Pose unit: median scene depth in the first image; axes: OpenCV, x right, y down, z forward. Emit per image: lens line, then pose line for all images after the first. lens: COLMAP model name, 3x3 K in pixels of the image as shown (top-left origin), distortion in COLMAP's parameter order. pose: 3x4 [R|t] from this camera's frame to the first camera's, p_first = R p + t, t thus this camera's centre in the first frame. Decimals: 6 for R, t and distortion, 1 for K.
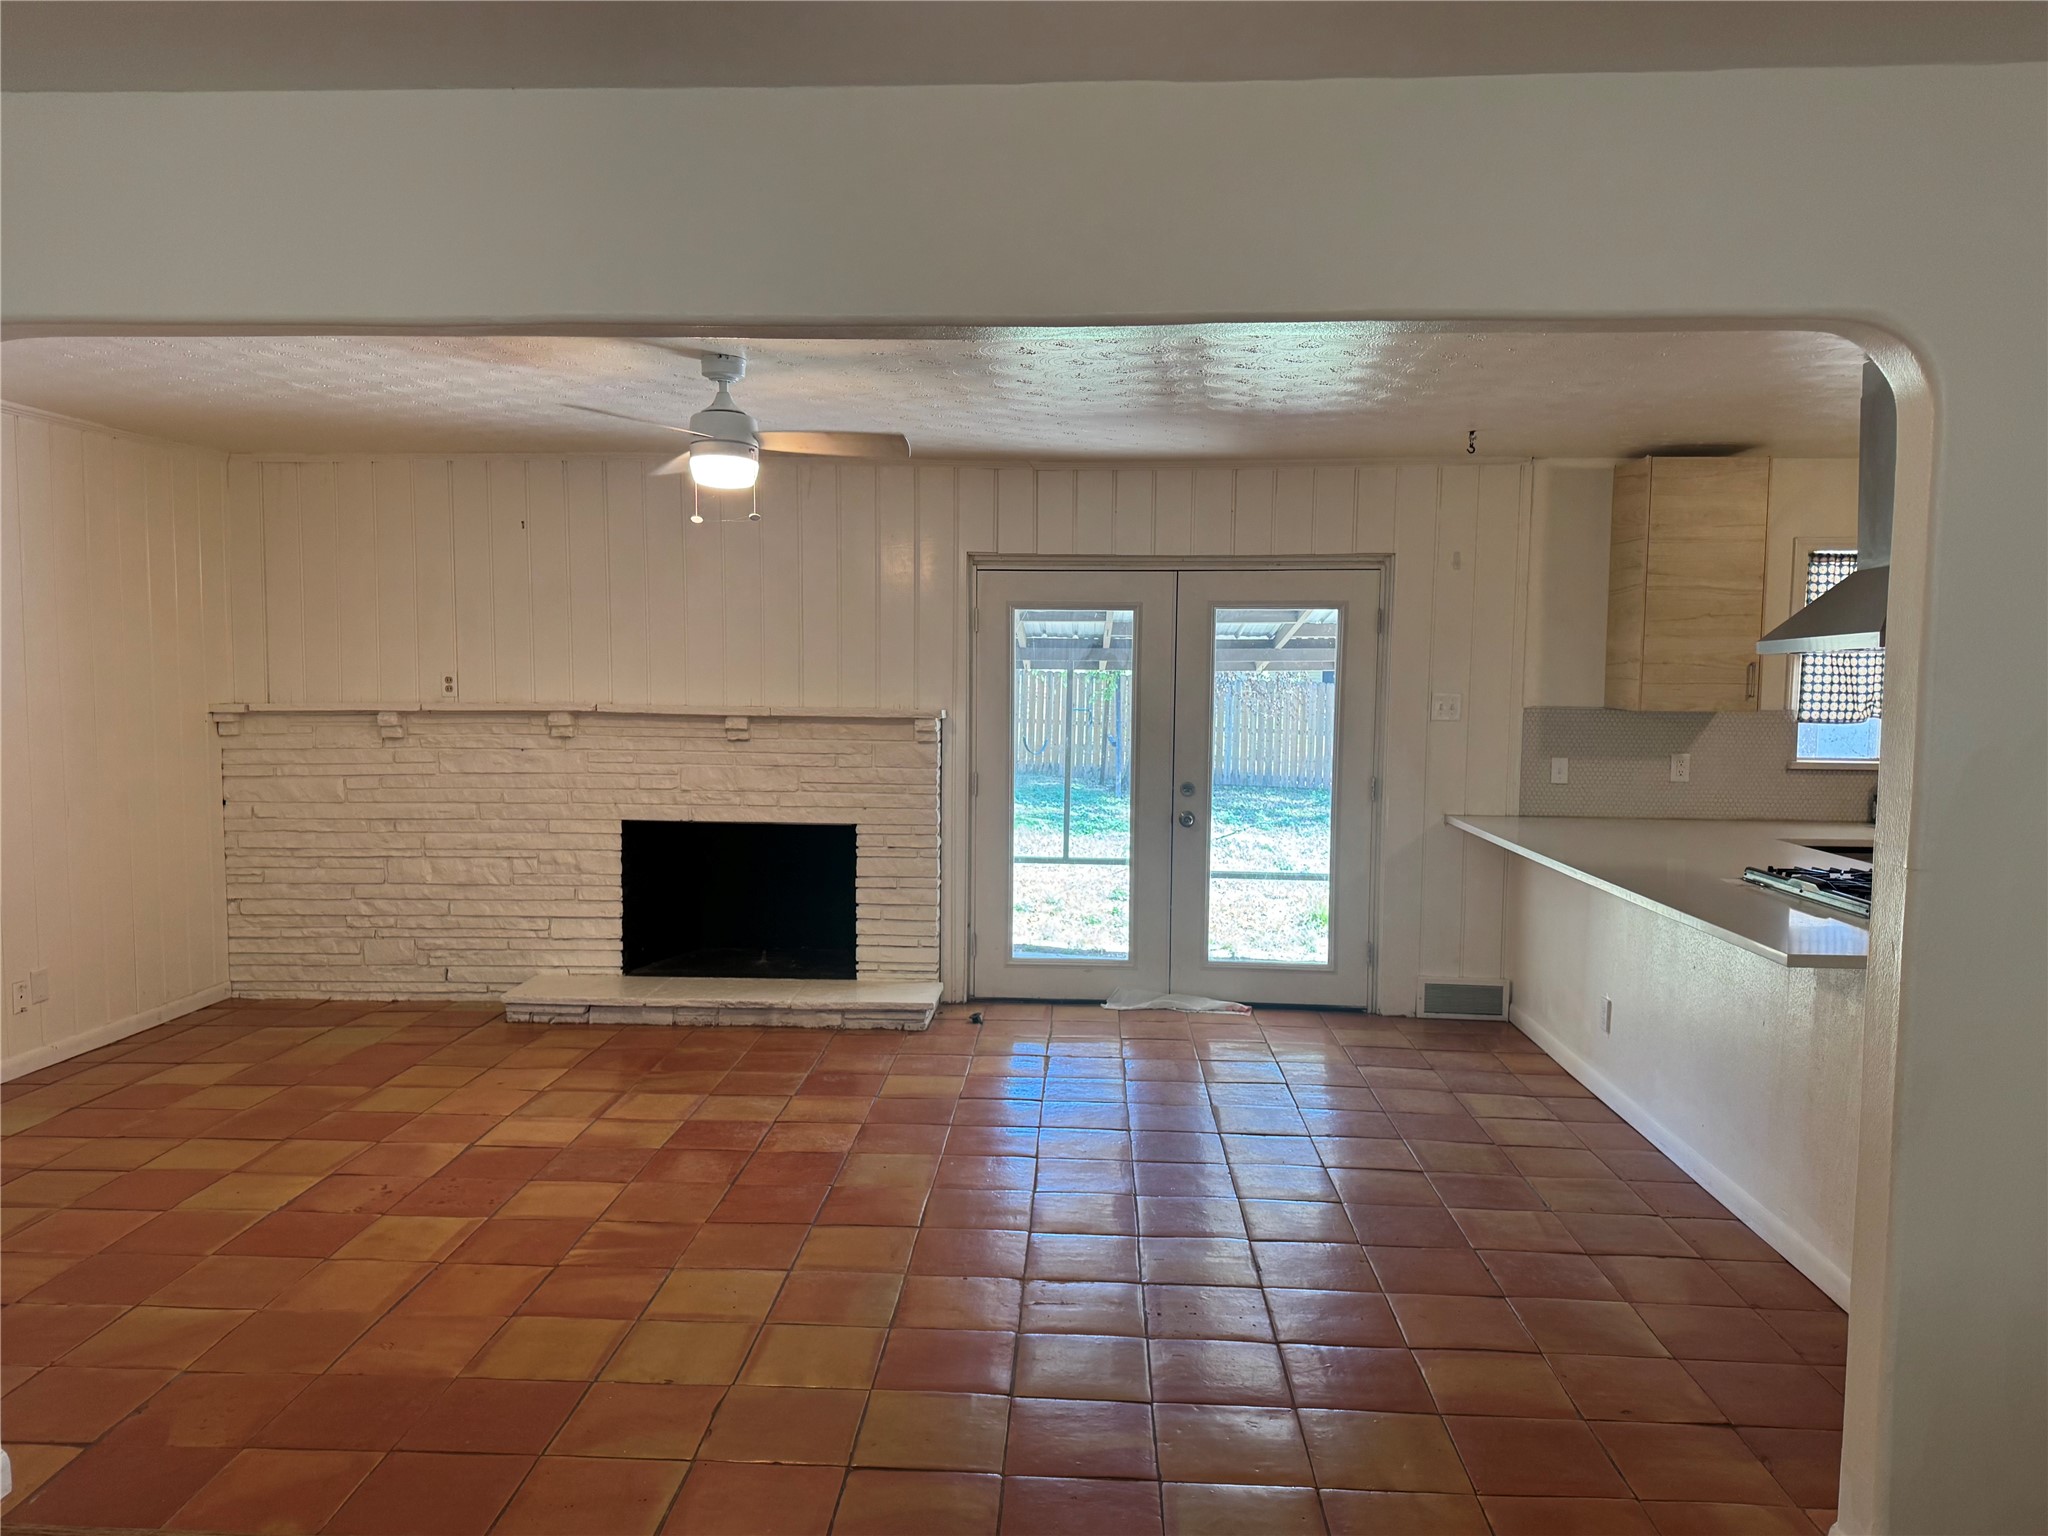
lens RADIAL K [[1451.2, 0, 1014.5], [0, 1451.2, 771.7], [0, 0, 1]] dist [0.058325, -0.061645]
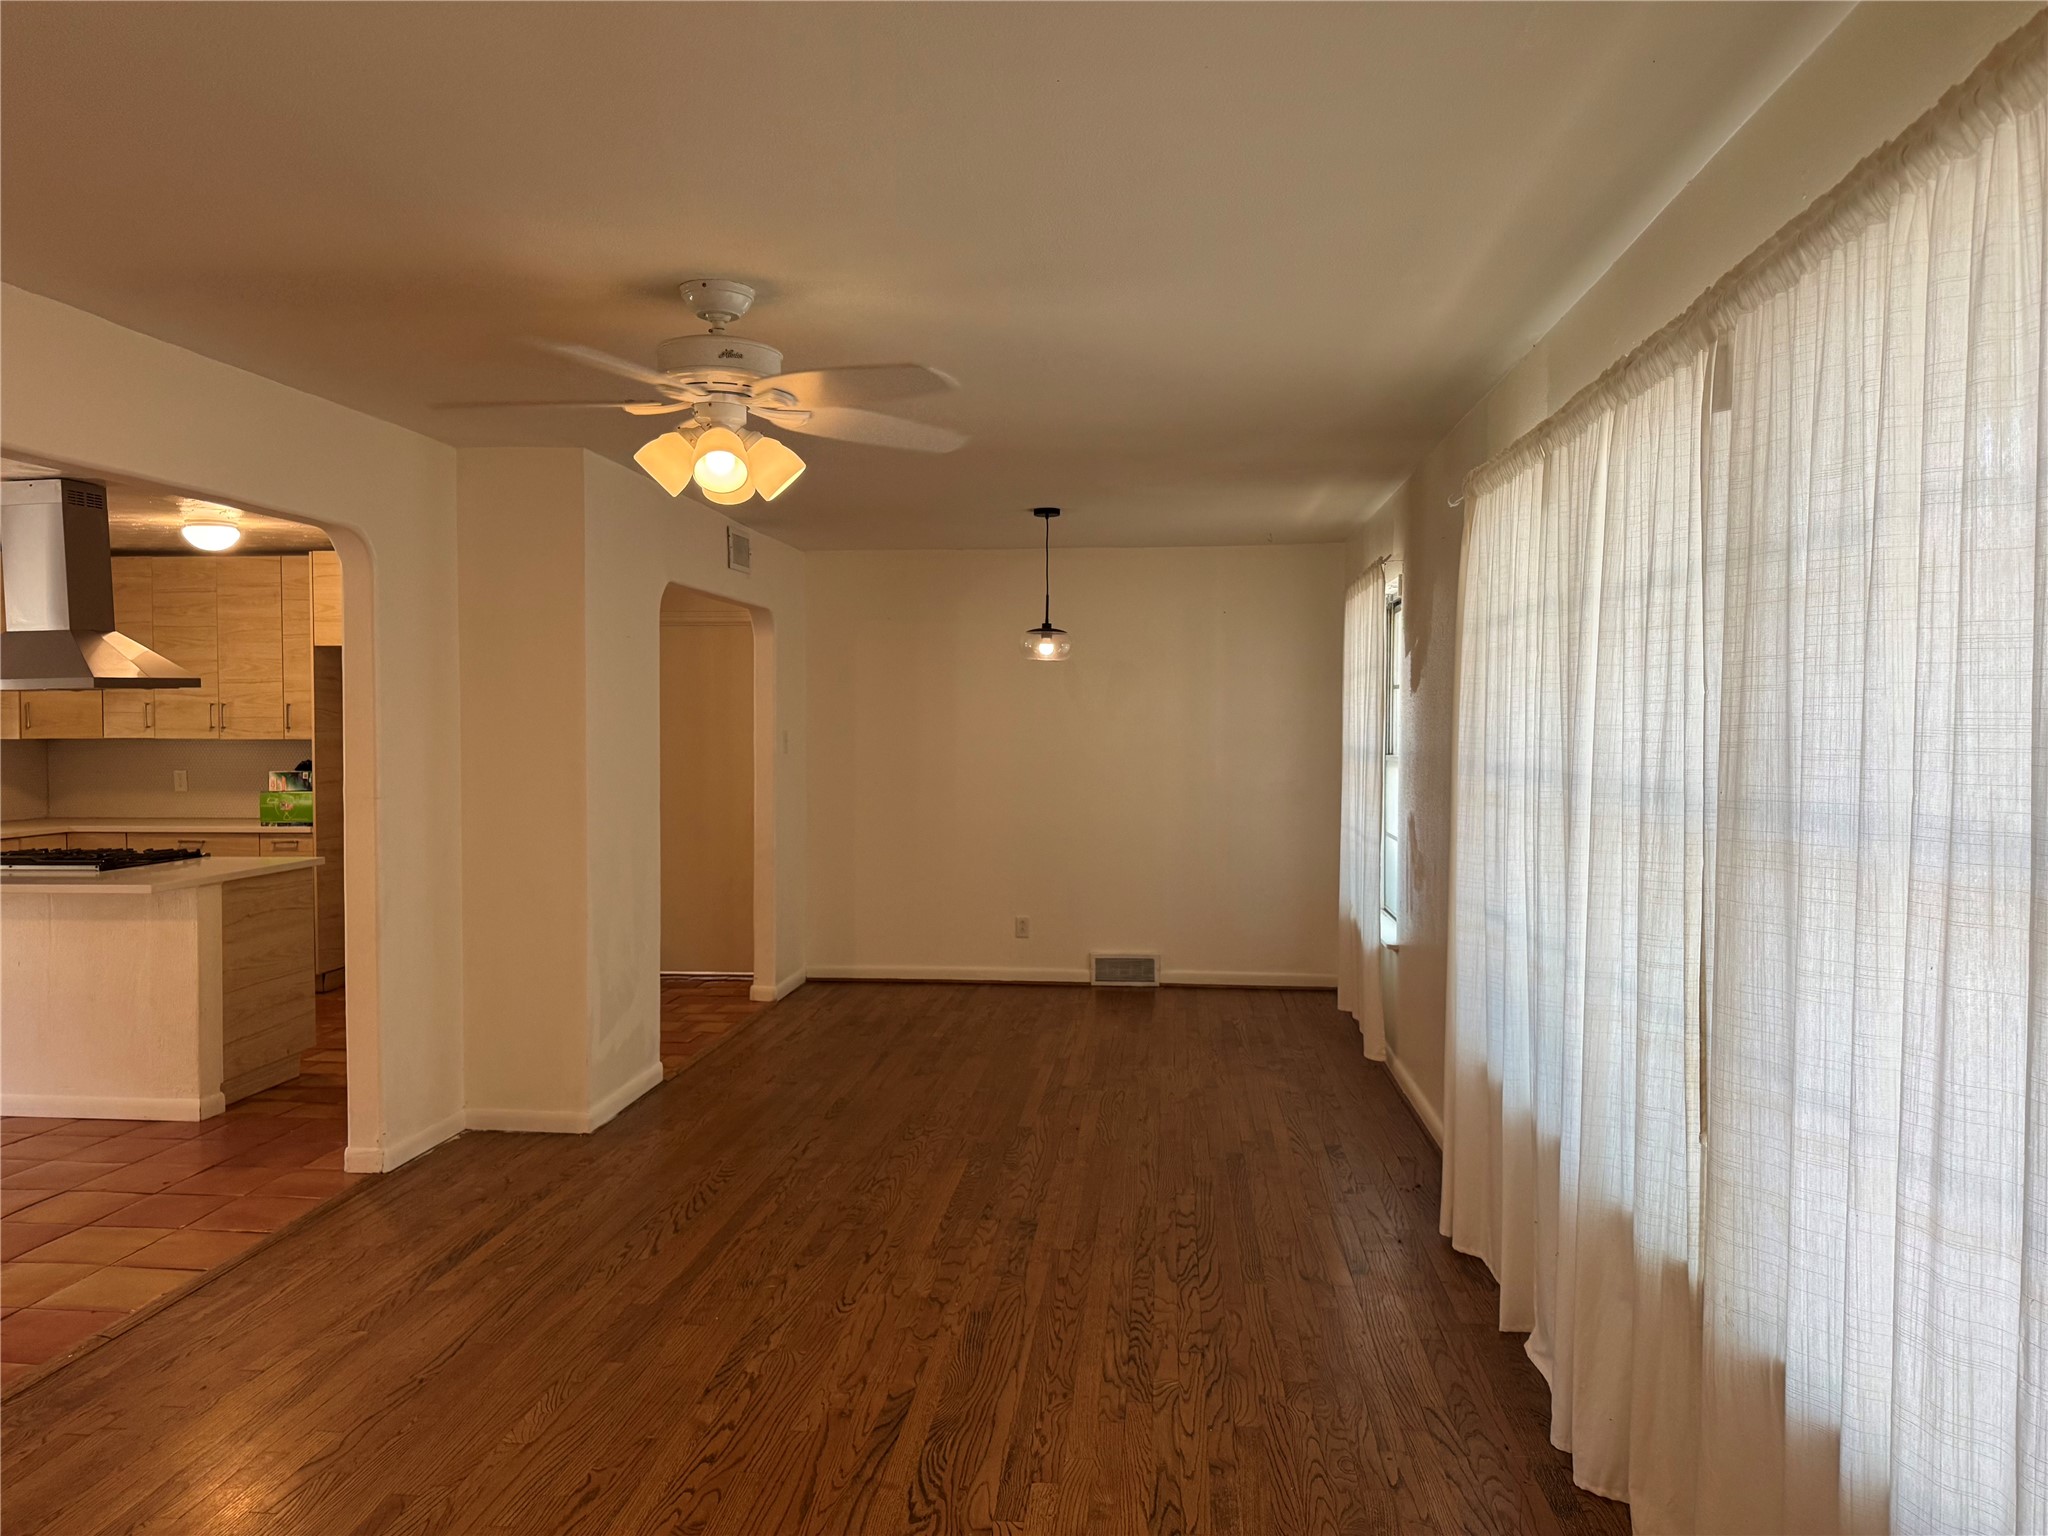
lens RADIAL K [[1476.2, 0, 1024.0], [0, 1476.2, 768.0], [0, 0, 1]] dist [0.033787, -0.044580]
pose [[0.049998, -0.043790, 0.997789, -0.507112], [0.073777, 0.996471, 0.040036, 0.003022], [-0.996021, 0.071612, 0.053052, -0.004181]]
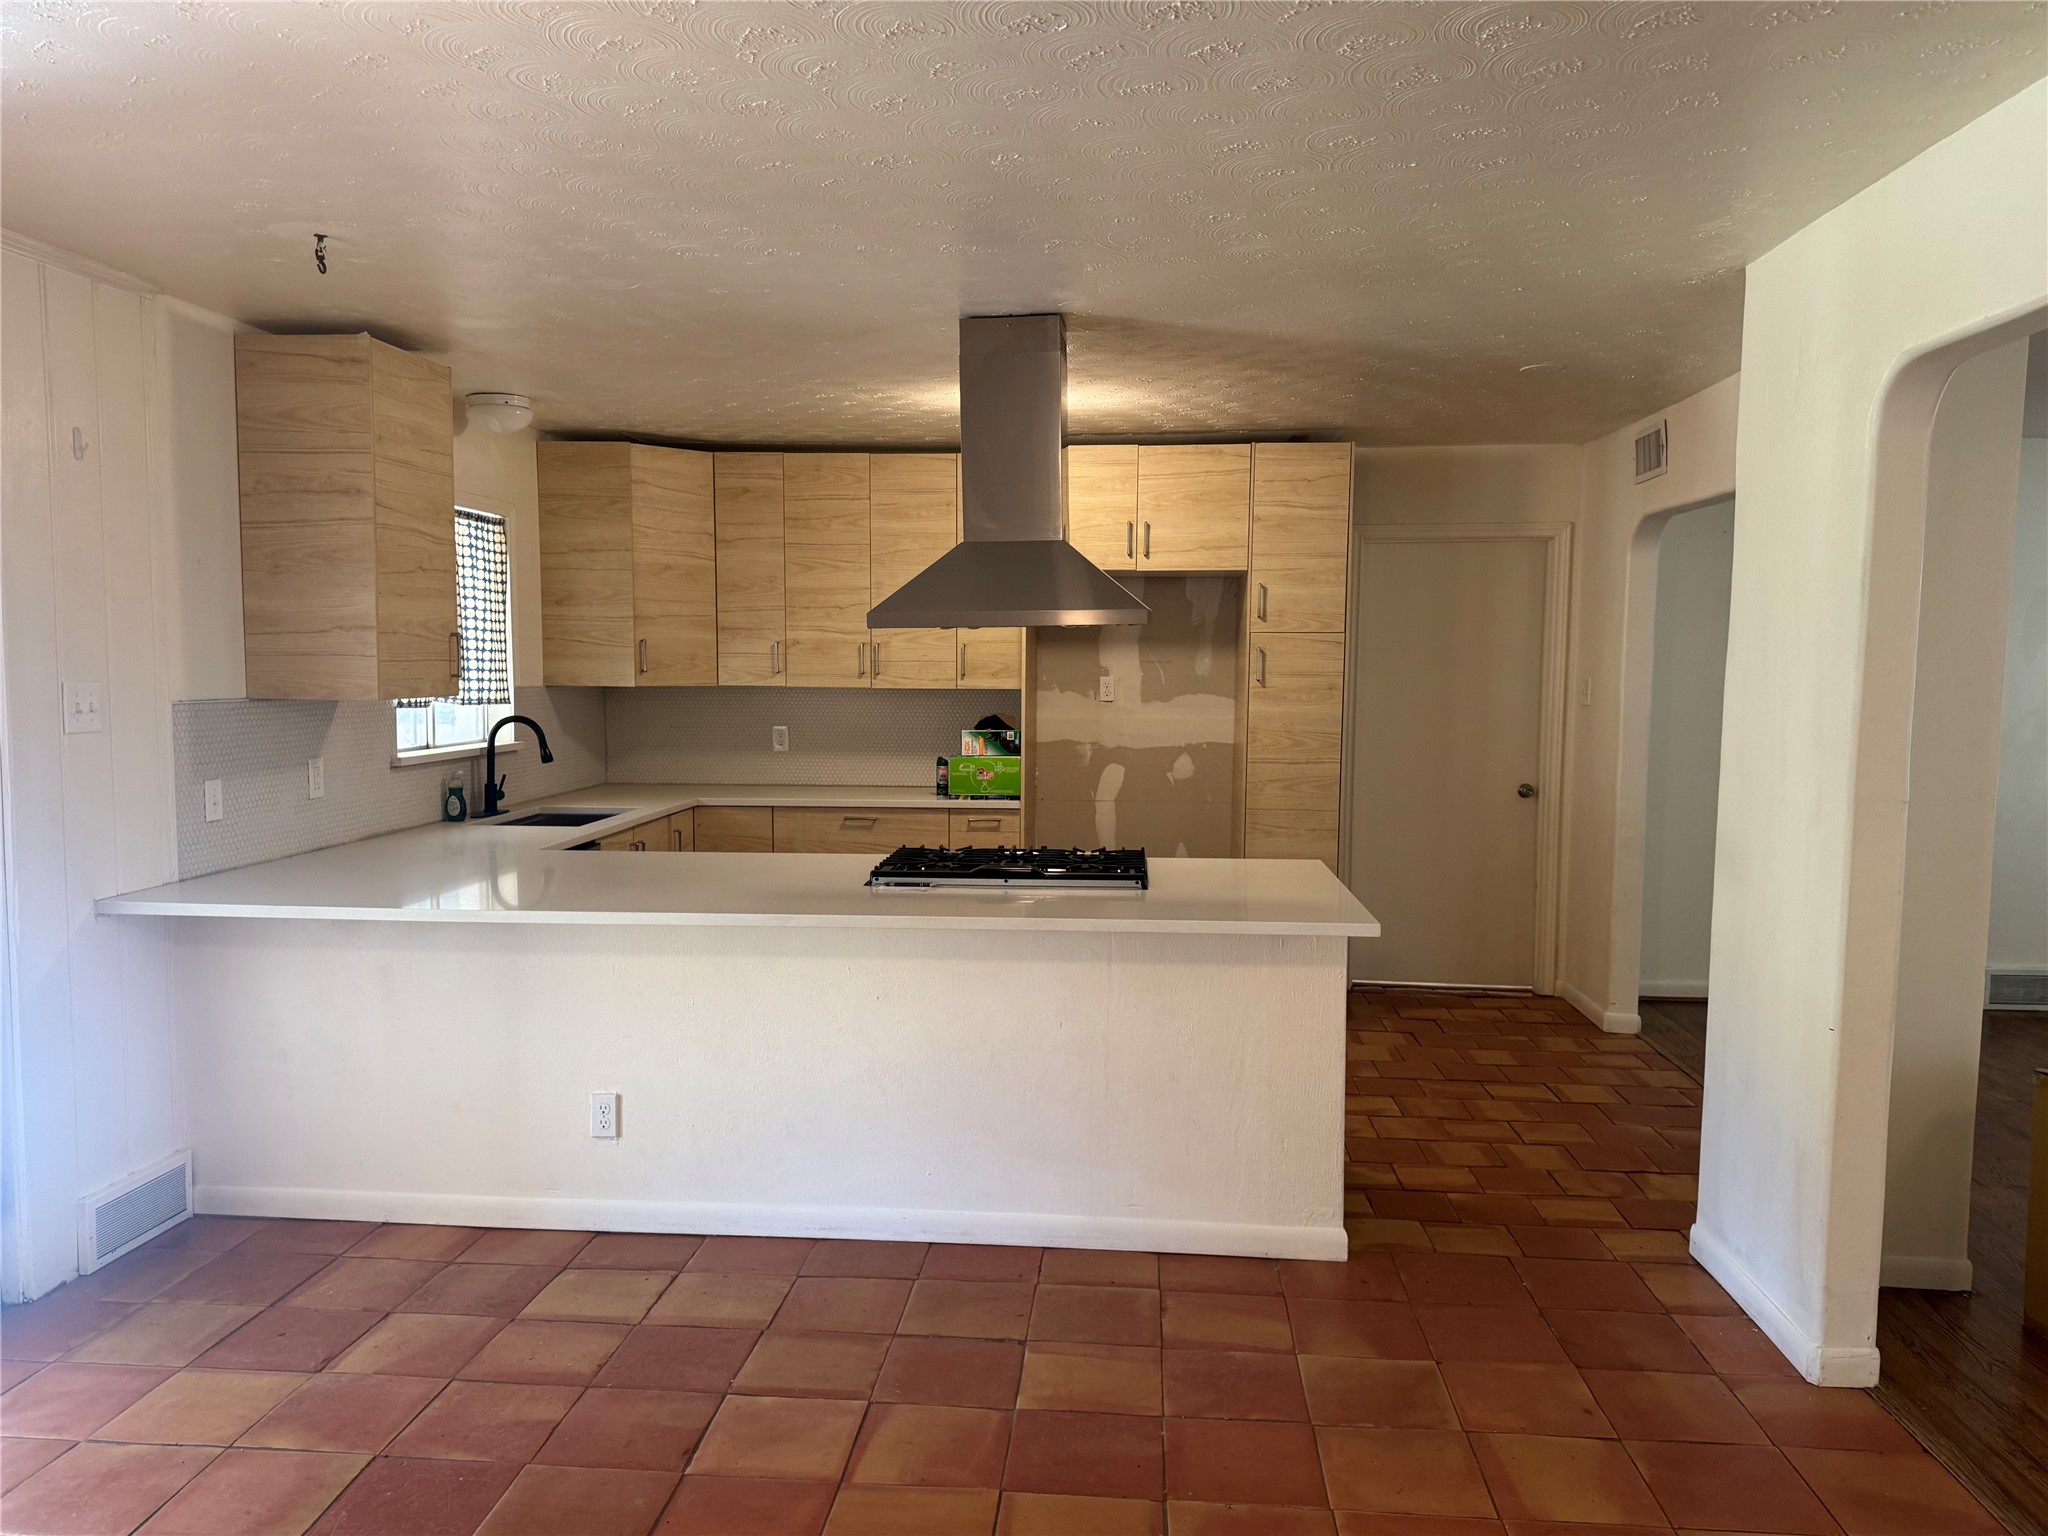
lens RADIAL K [[1451.2, 0, 1014.5], [0, 1451.2, 771.7], [0, 0, 1]] dist [0.058325, -0.061645]
pose [[0.041082, -0.089418, 0.995147, -0.246920], [0.067734, 0.993945, 0.086513, -0.044511], [-0.996857, 0.063851, 0.046890, 0.619521]]
